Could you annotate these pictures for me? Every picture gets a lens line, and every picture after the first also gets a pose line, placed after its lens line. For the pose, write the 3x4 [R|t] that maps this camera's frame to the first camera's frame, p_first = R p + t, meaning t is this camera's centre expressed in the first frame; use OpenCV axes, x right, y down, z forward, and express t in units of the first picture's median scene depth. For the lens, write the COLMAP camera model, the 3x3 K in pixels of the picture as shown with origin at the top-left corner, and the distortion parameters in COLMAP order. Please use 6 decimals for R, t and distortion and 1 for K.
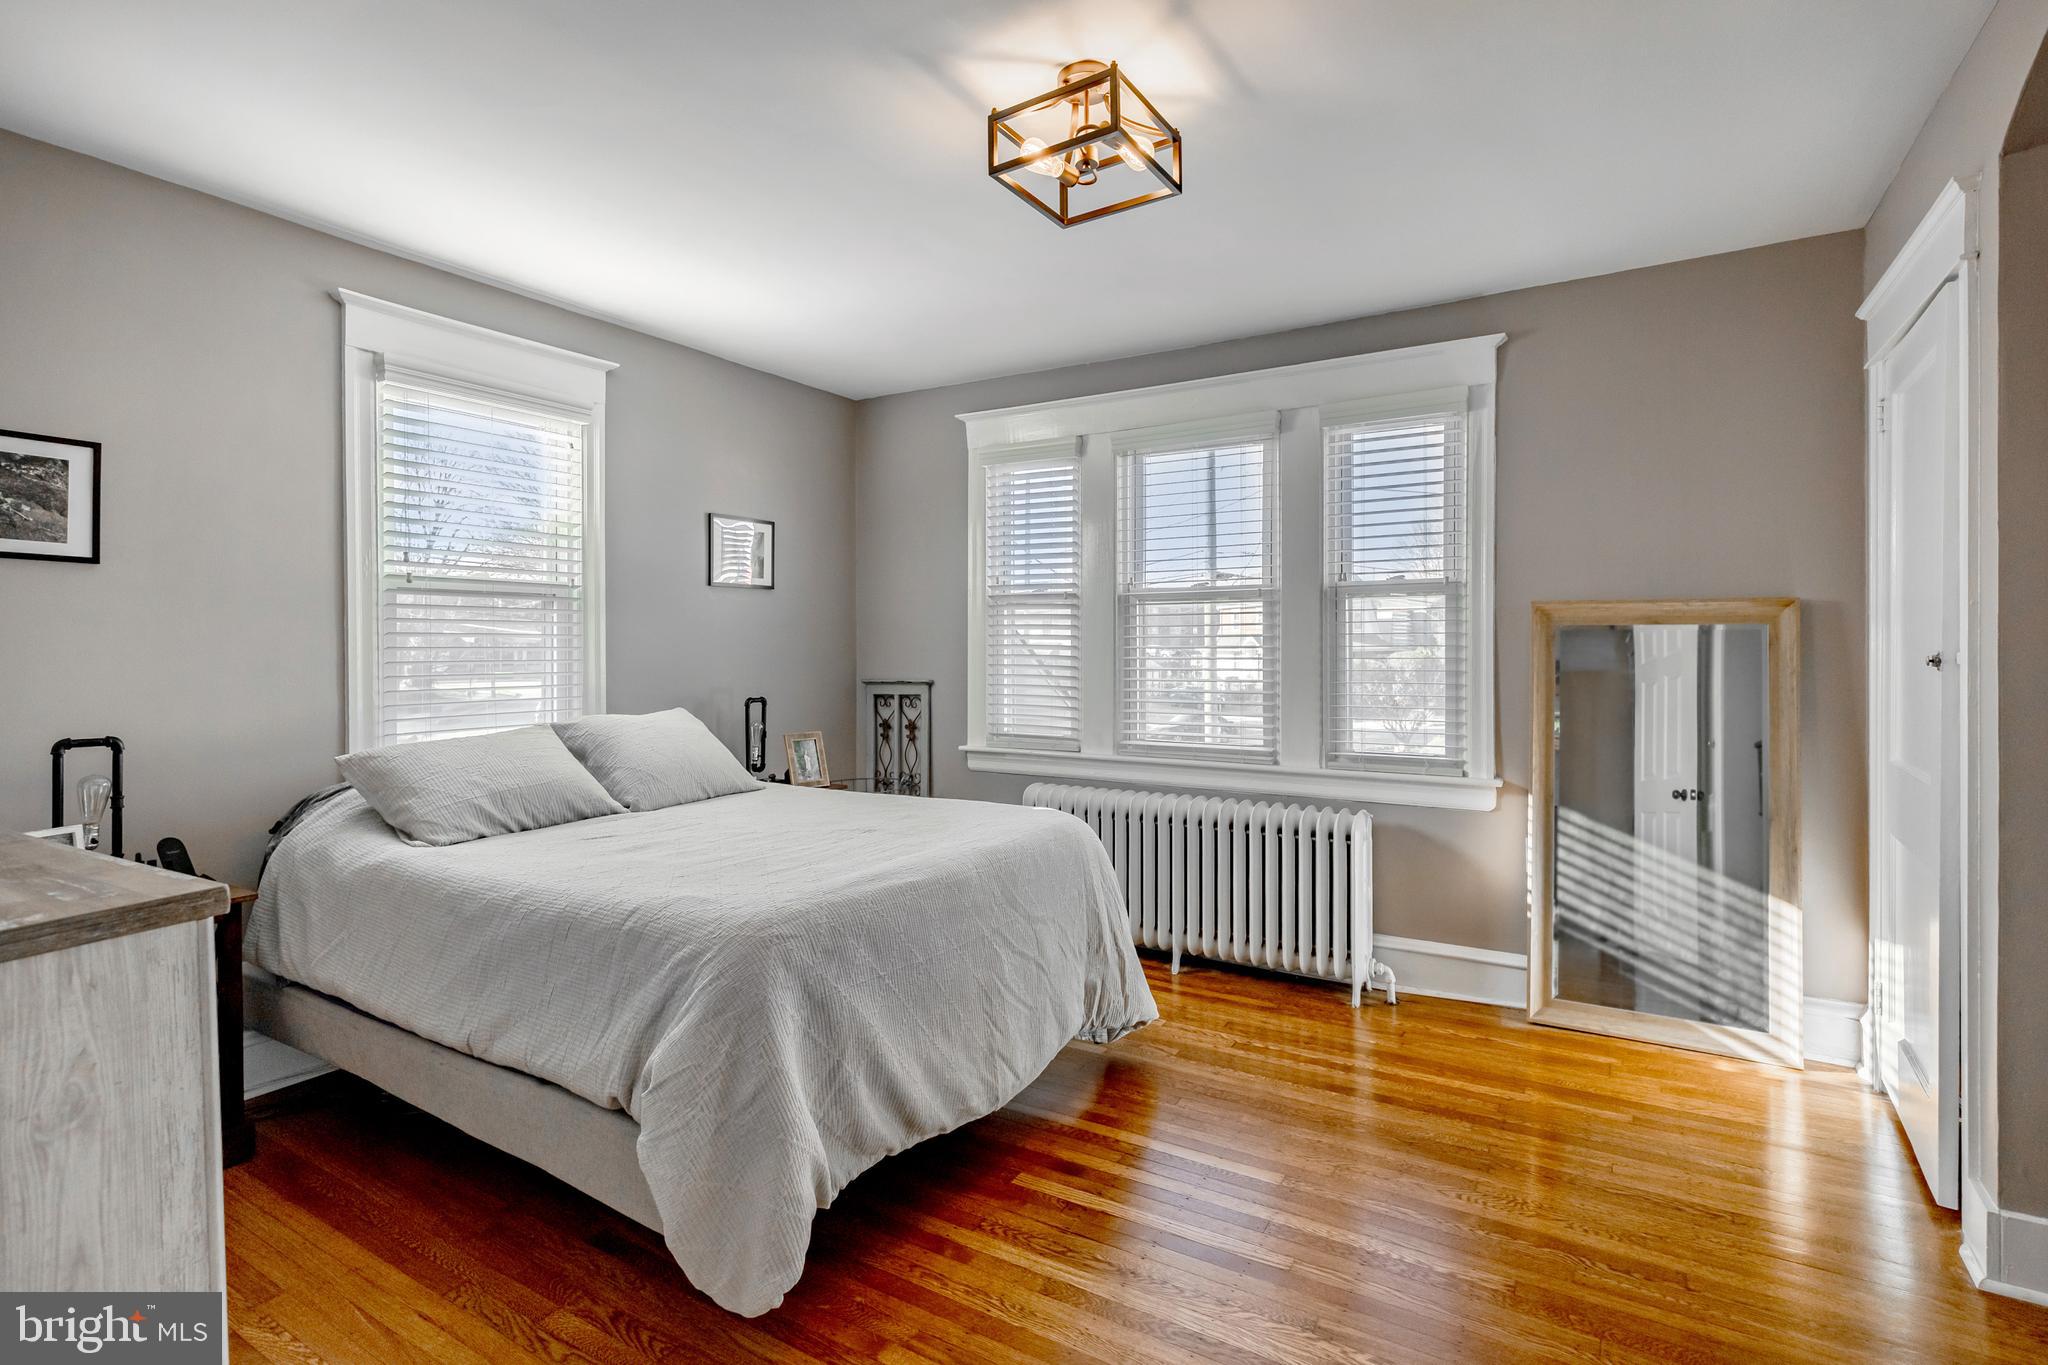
lens RADIAL K [[999.4, 0, 1025.0], [0, 999.4, 647.9], [0, 0, 1]] dist [0.034096, -0.000096]
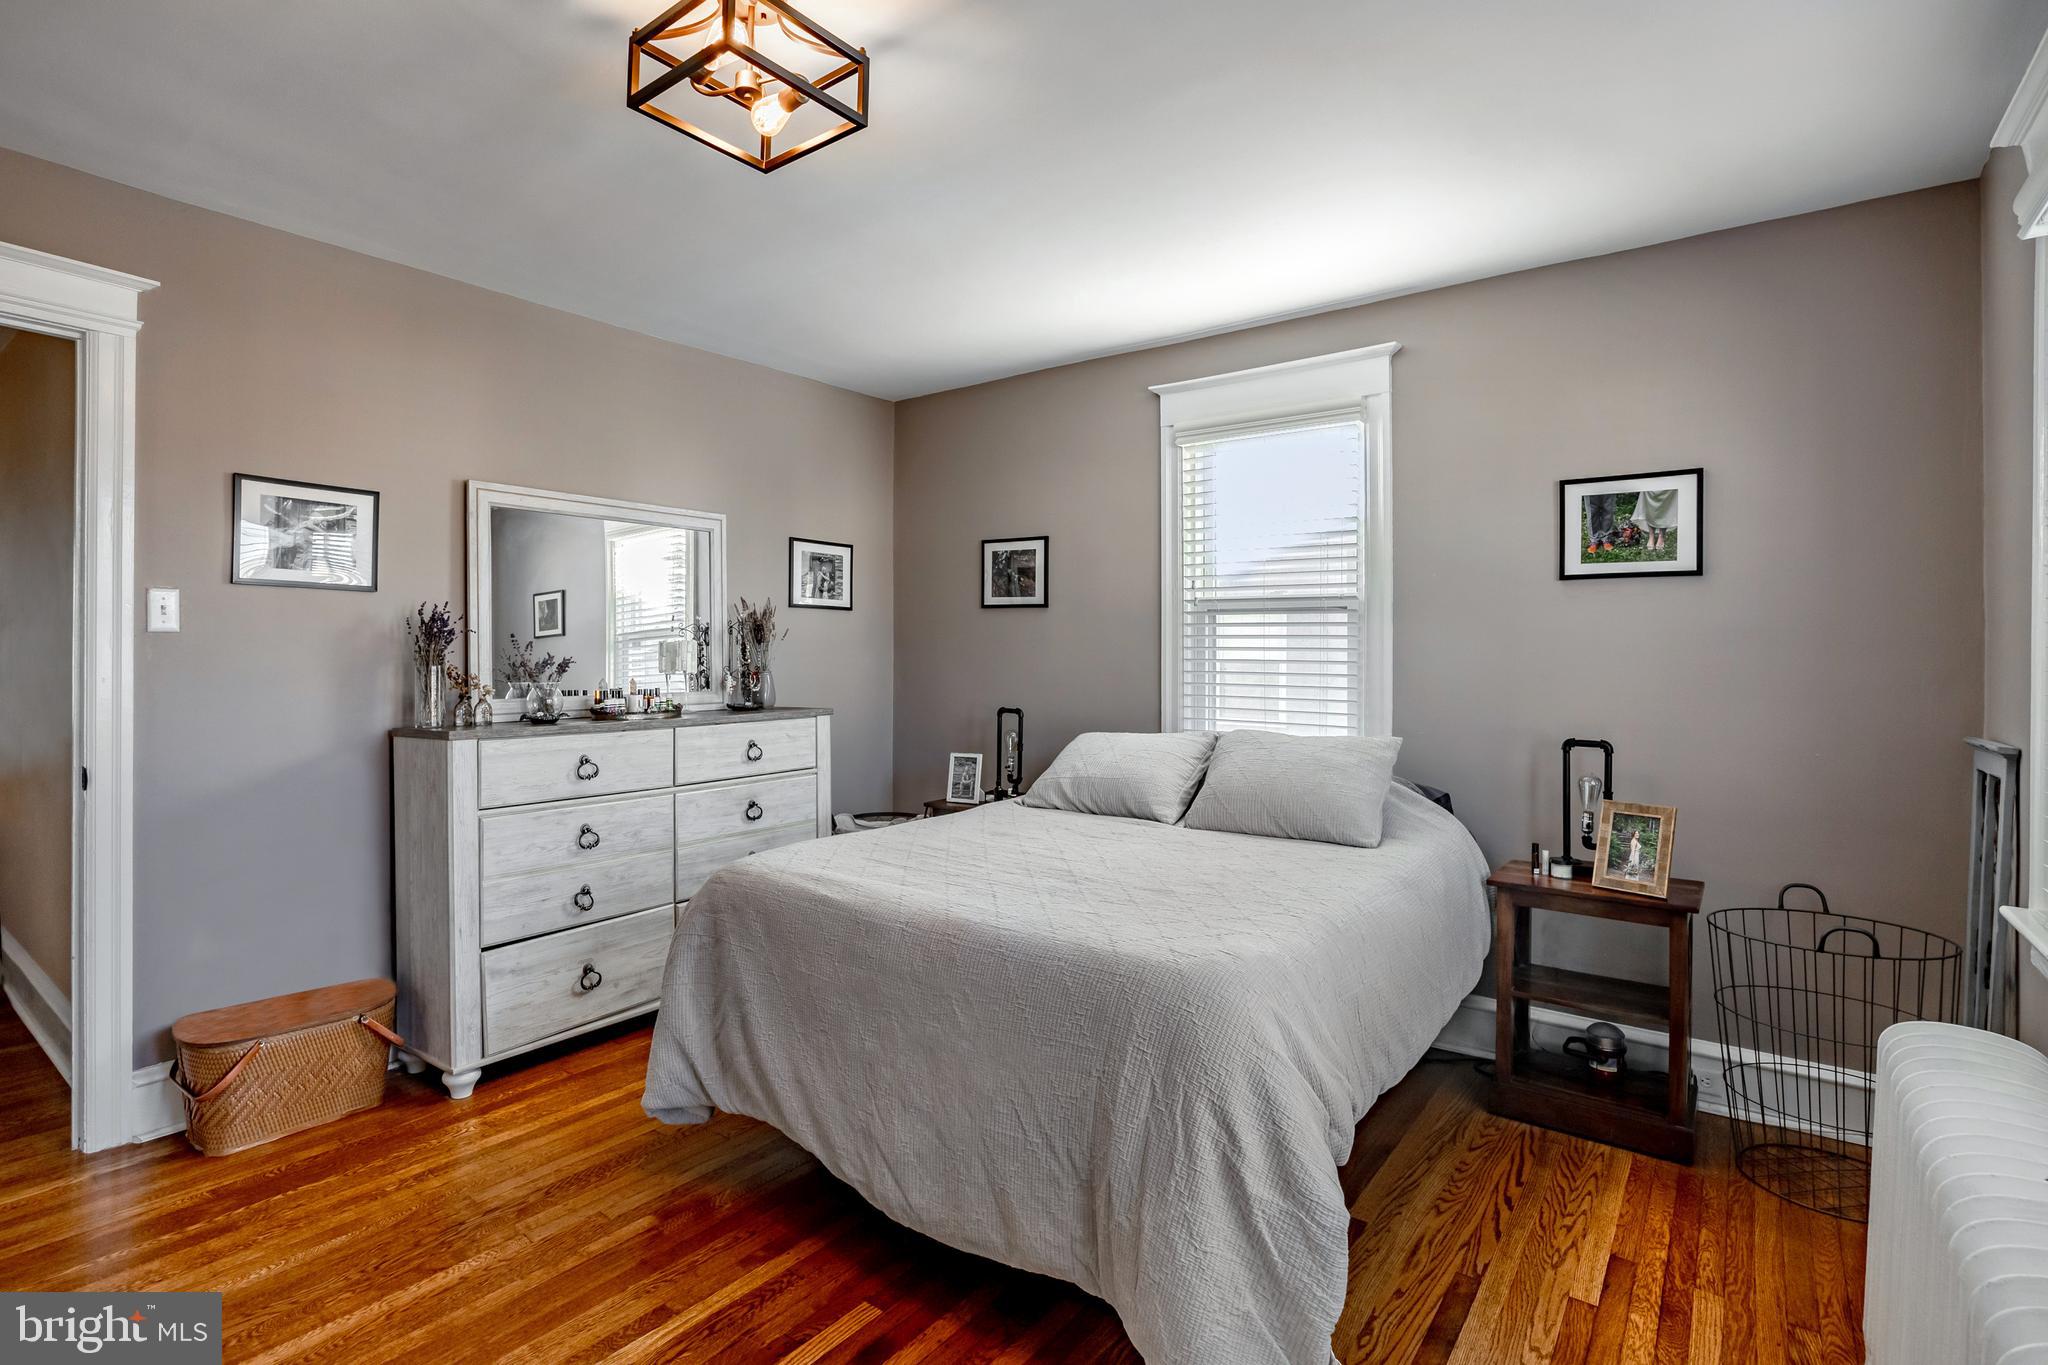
lens RADIAL K [[991.0, 0, 1024.0], [0, 991.0, 682.5], [0, 0, 1]] dist [-0.003744, -0.000267]
pose [[-0.109273, 0.029482, -0.993574, 0.886778], [-0.017289, 0.999352, 0.031555, -0.010879], [0.993861, 0.020626, -0.108693, 1.392332]]
